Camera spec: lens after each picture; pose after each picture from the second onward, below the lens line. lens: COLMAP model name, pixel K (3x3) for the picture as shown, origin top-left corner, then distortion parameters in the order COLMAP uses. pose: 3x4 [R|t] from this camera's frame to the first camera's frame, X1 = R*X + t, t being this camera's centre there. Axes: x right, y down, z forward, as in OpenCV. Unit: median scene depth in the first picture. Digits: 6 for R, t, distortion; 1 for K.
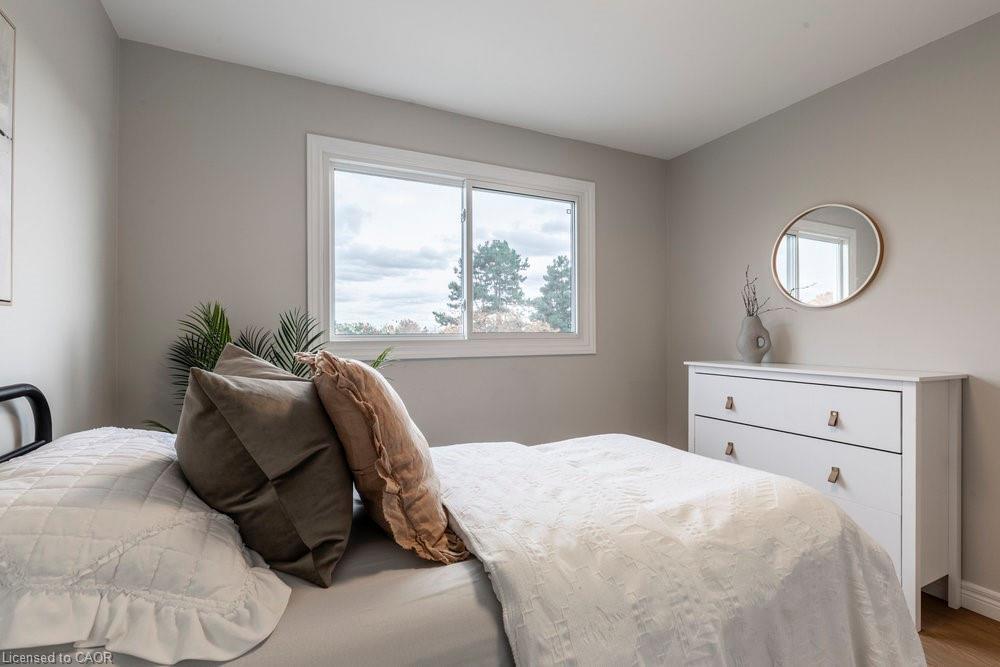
lens RADIAL K [[453.6, 0, 498.2], [0, 453.6, 340.0], [0, 0, 1]] dist [0.000346, 0.000766]
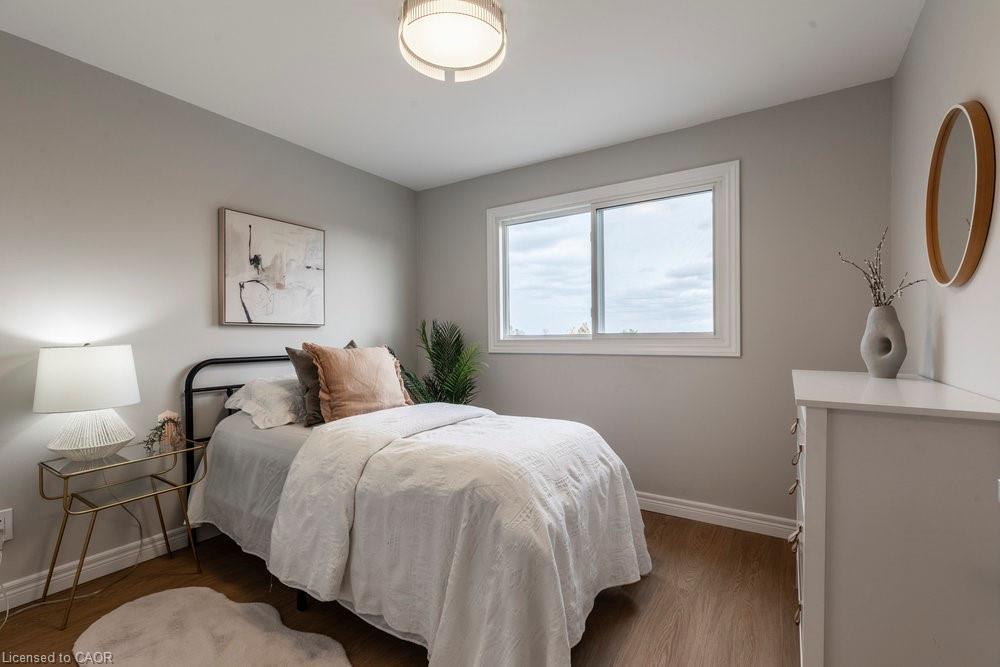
lens RADIAL K [[453.6, 0, 498.2], [0, 453.6, 340.0], [0, 0, 1]] dist [0.000346, 0.000766]
pose [[0.512892, 0.005989, -0.858432, 0.834630], [-0.008021, 0.999965, 0.002184, -0.000720], [0.858416, 0.005765, 0.512922, 0.189152]]
